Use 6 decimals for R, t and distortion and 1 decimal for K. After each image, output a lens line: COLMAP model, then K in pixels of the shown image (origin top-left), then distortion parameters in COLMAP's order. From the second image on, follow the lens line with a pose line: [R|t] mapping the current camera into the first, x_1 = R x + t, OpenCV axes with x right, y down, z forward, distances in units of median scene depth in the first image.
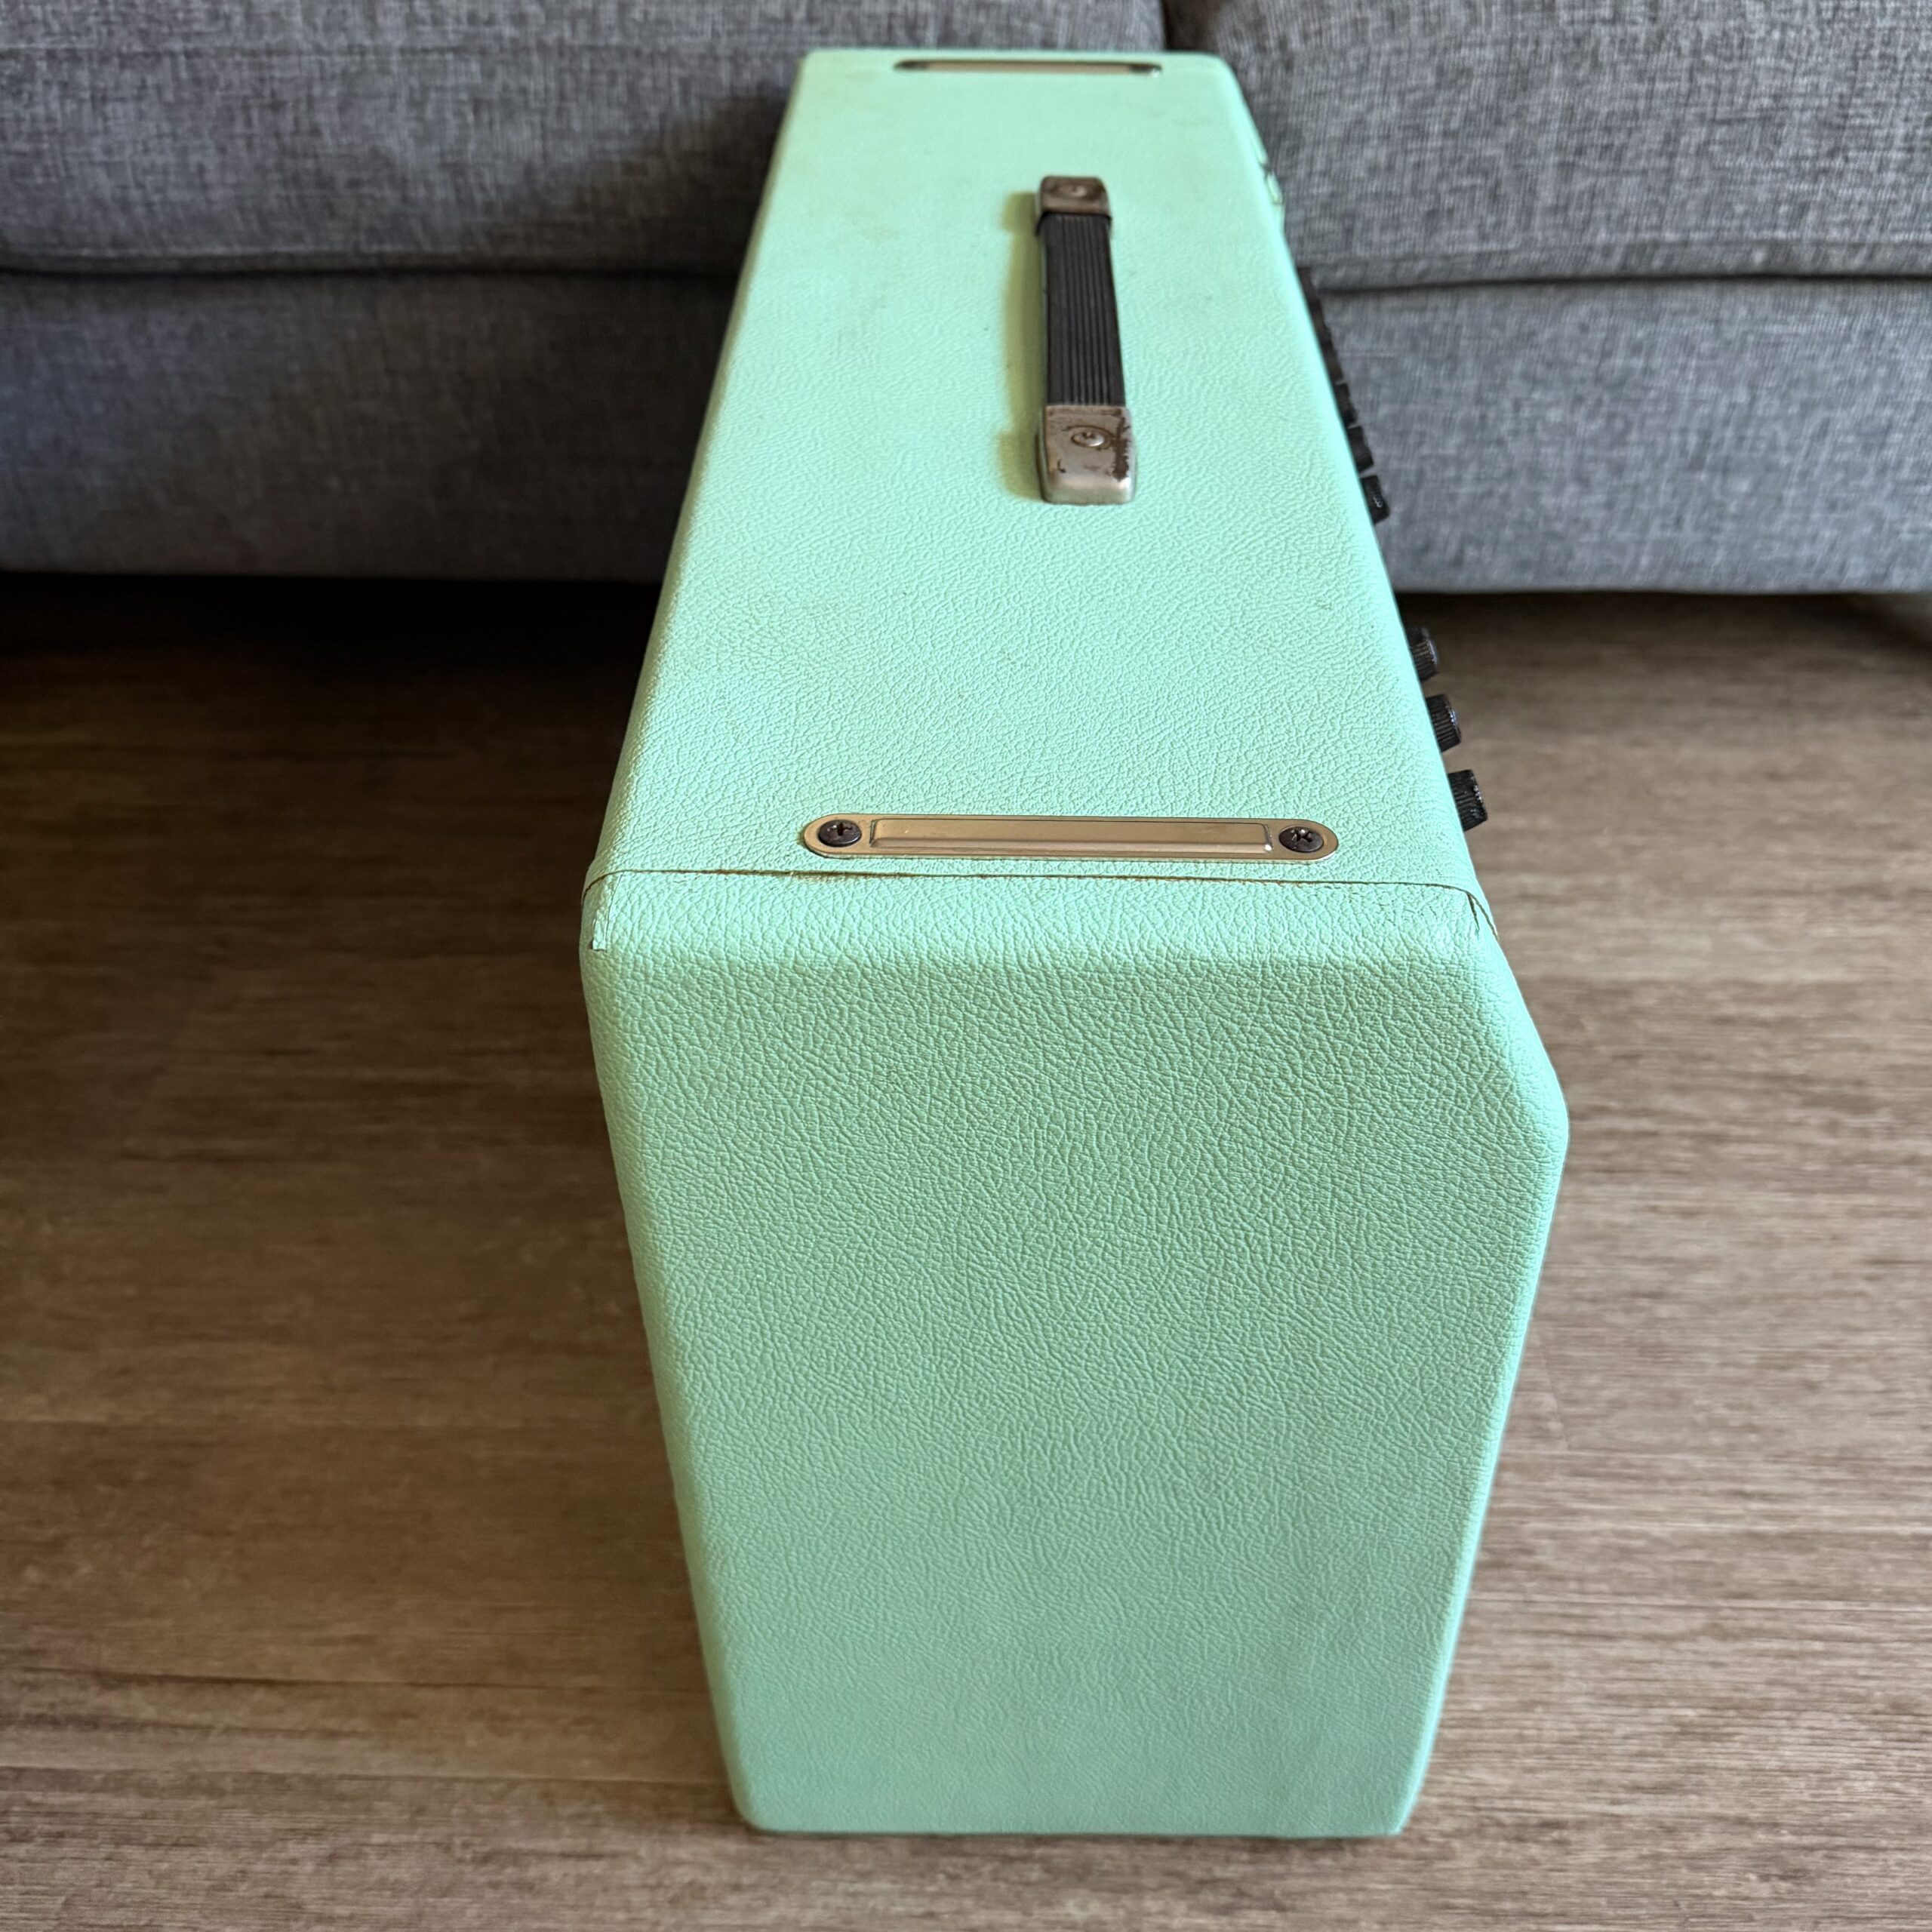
lens RADIAL K [[1879.5, 0, 966.5], [0, 1879.5, 977.2], [0, 0, 1]] dist [-0.002558, -0.010520]
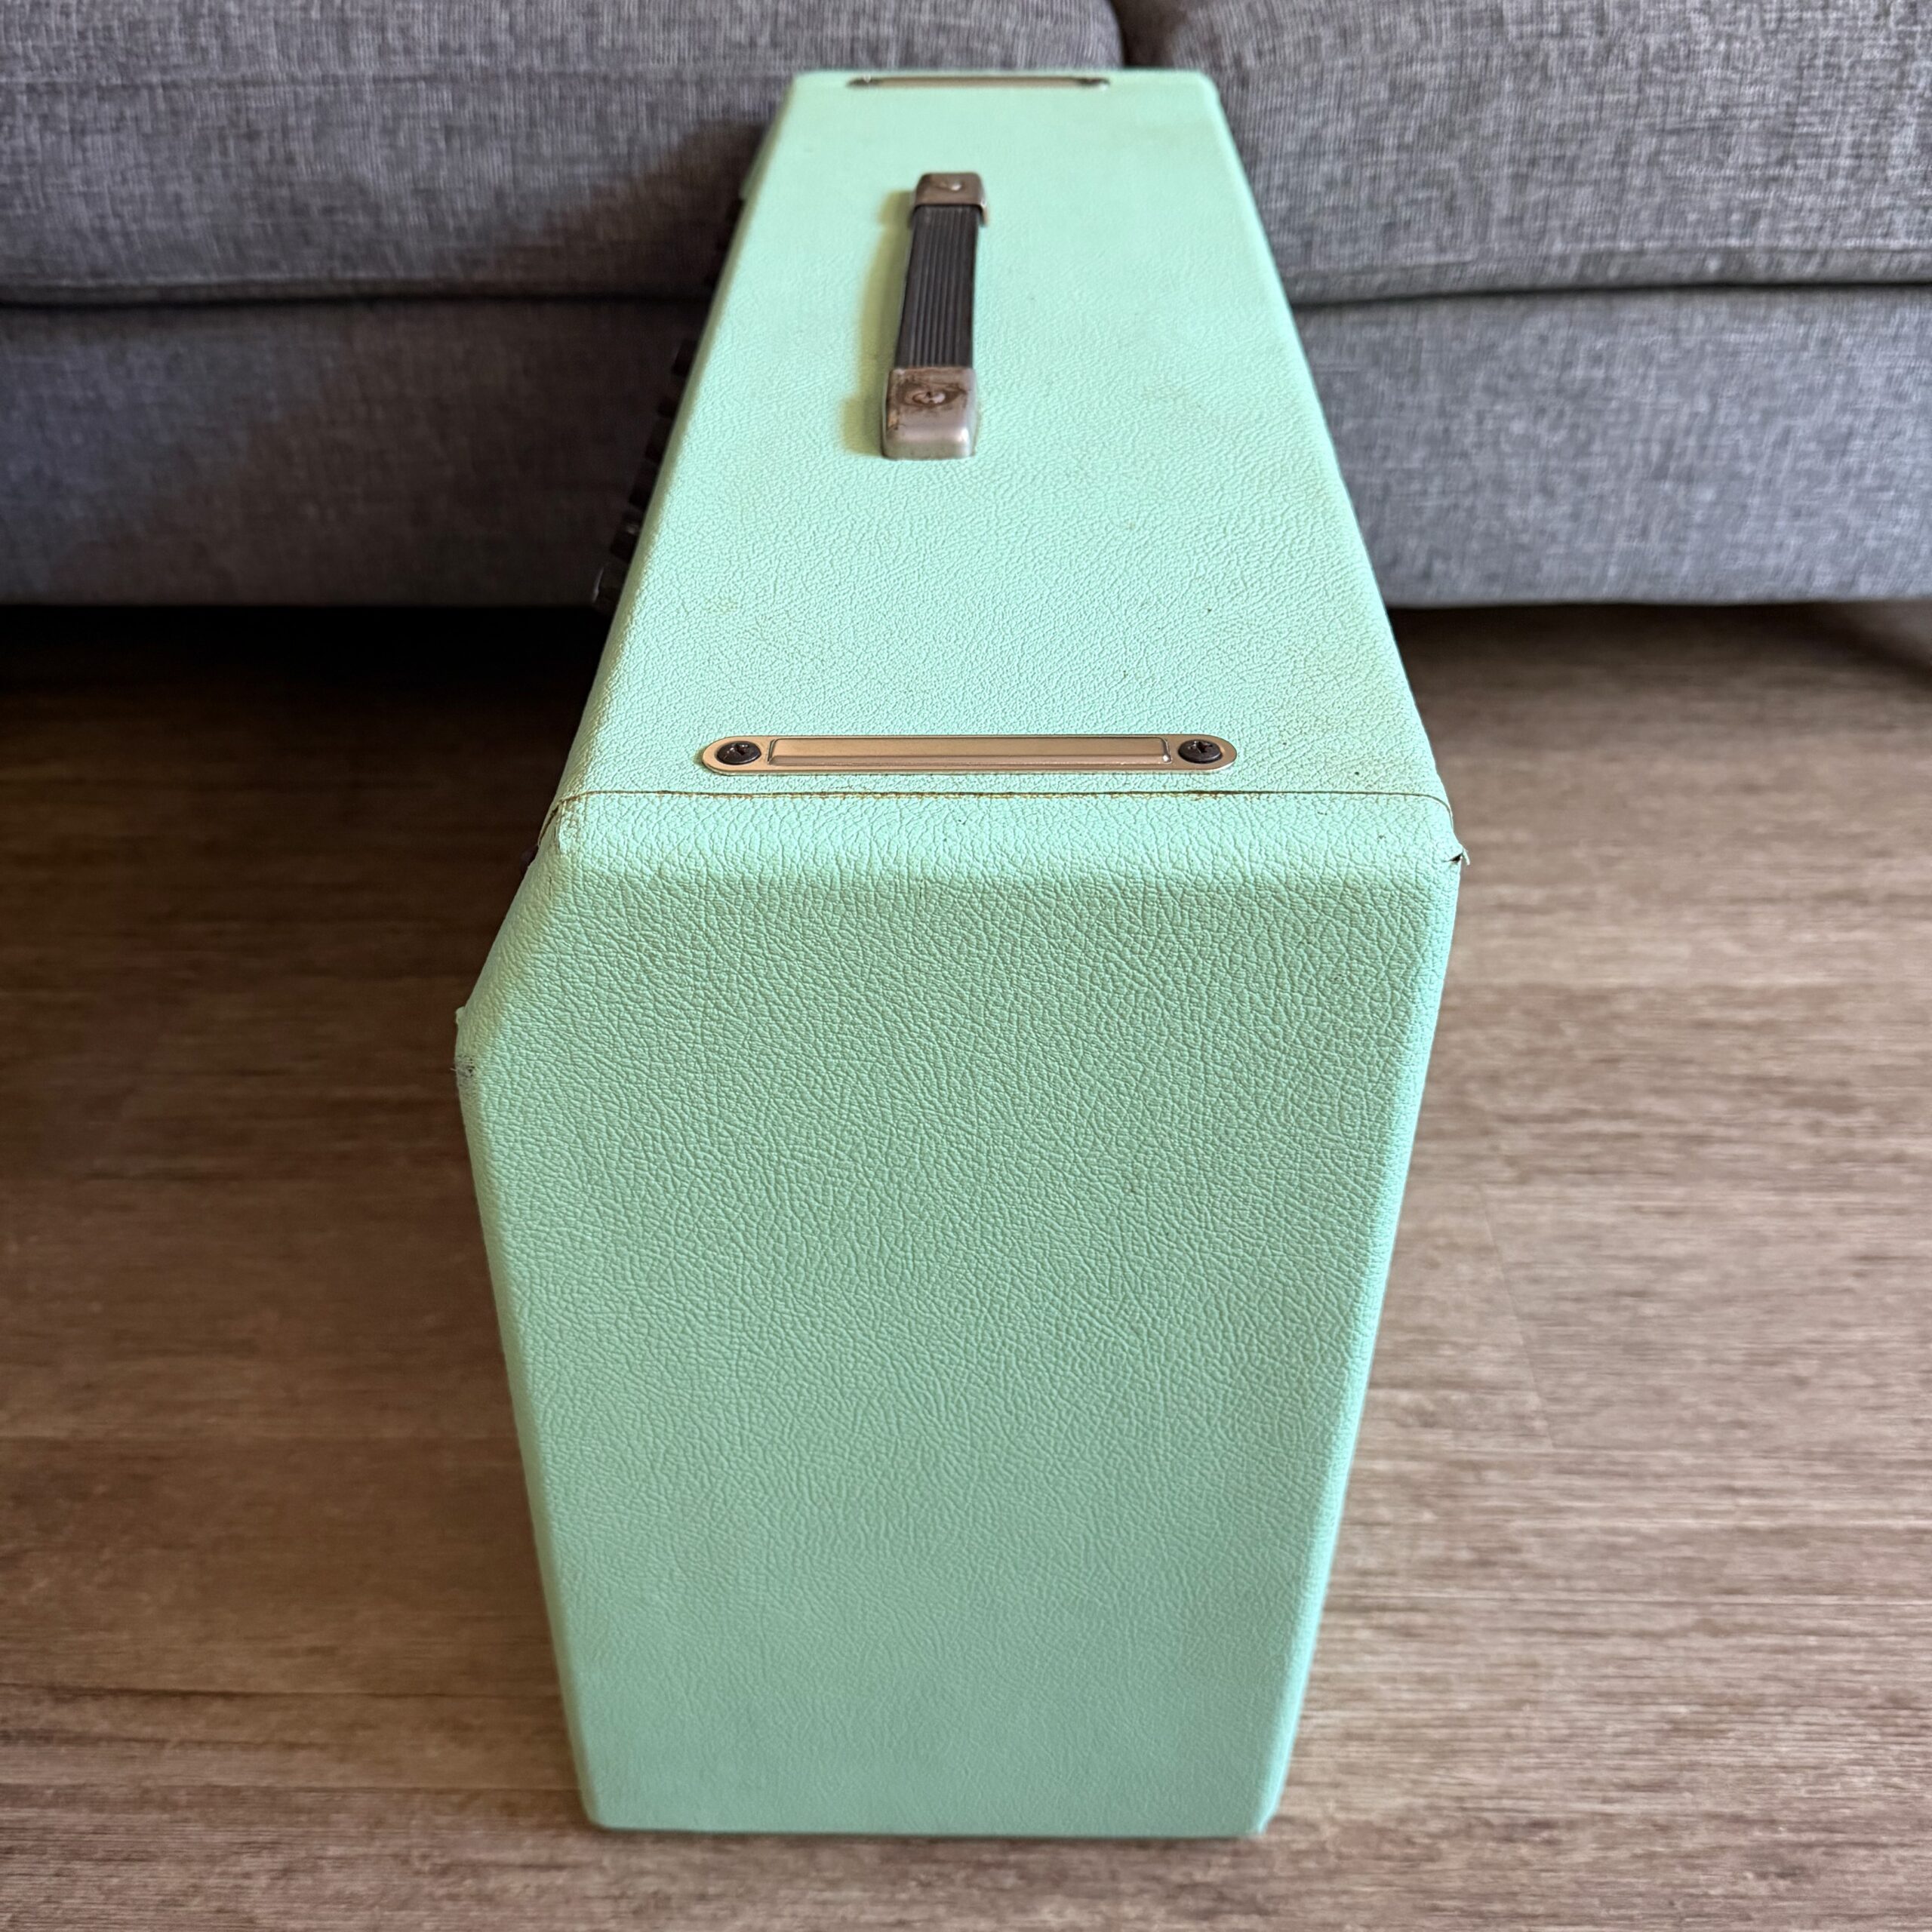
lens RADIAL K [[1878.0, 0, 960.9], [0, 1878.0, 960.6], [0, 0, 1]] dist [0.002631, -0.020541]
pose [[0.999926, -0.011862, -0.002687, 0.014934], [0.011713, 0.998696, -0.049686, 0.038813], [0.003273, 0.049650, 0.998761, 0.005482]]
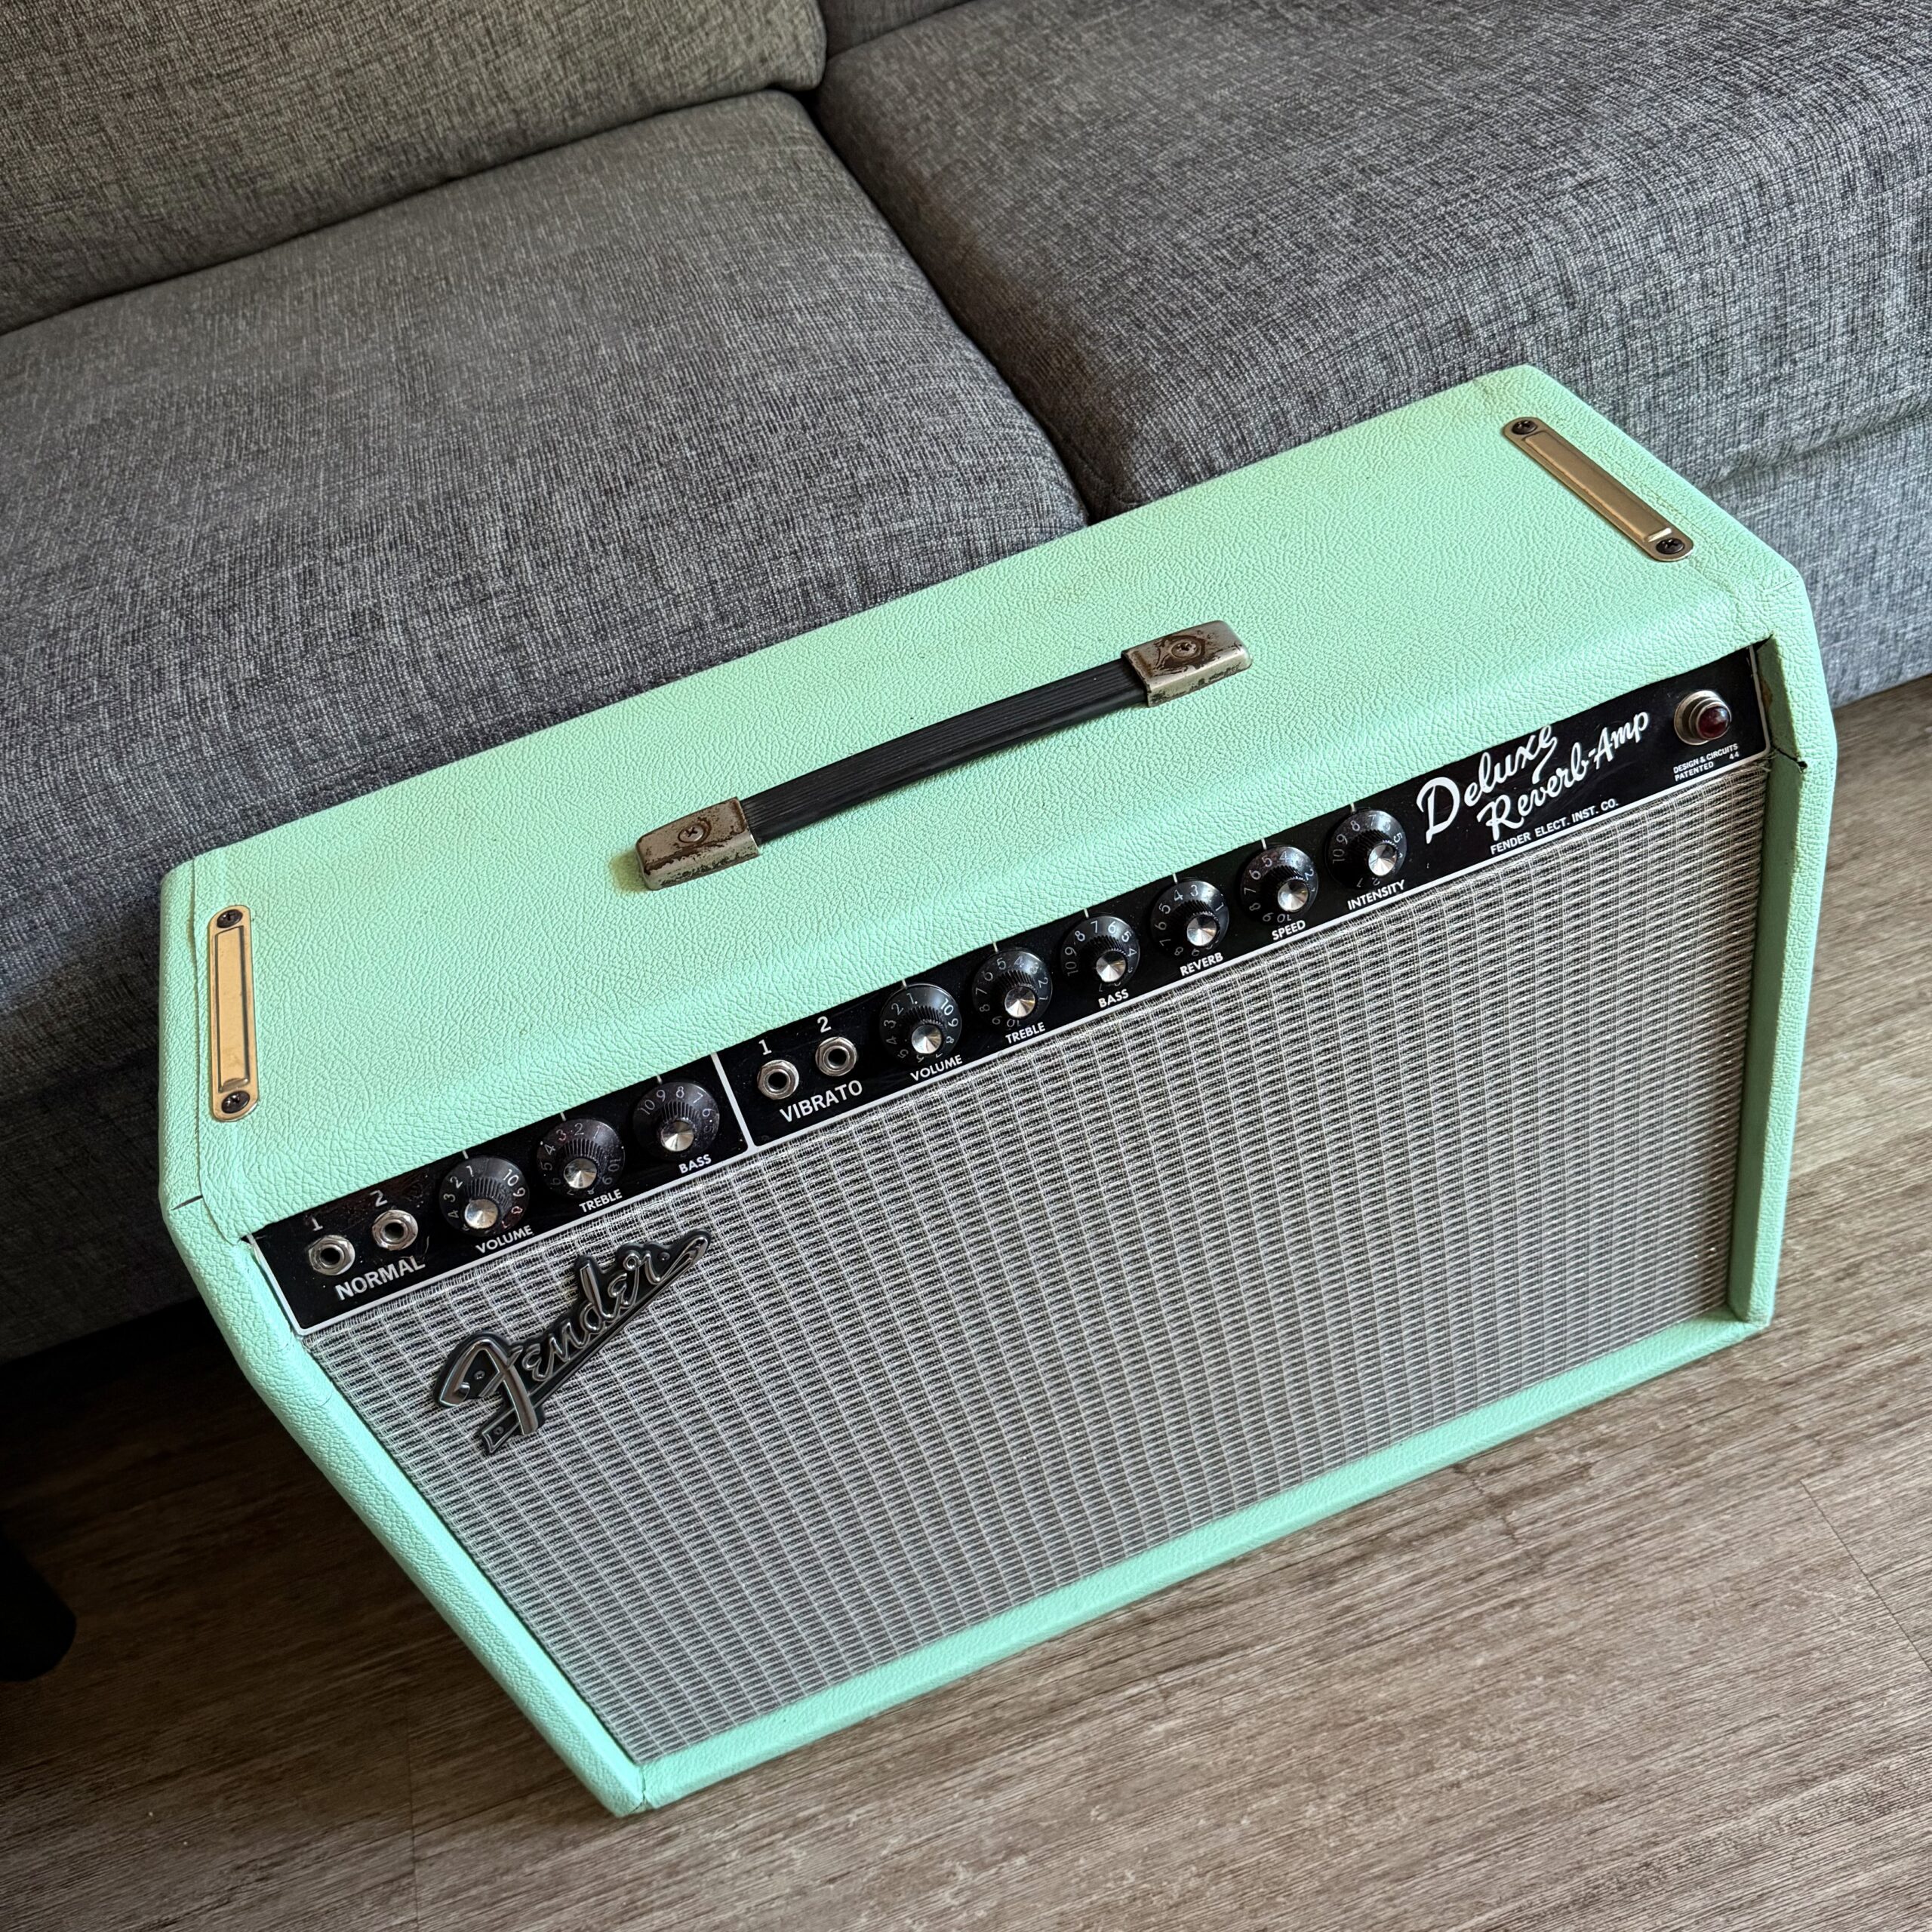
lens RADIAL K [[1792.5, 0, 967.9], [0, 1792.5, 959.7], [0, 0, 1]] dist [0.167041, -0.284264]
pose [[0.935218, -0.349547, 0.056430, -0.077964], [0.346930, 0.936489, 0.051254, -0.350719], [-0.070761, -0.028356, 0.997090, 0.100349]]
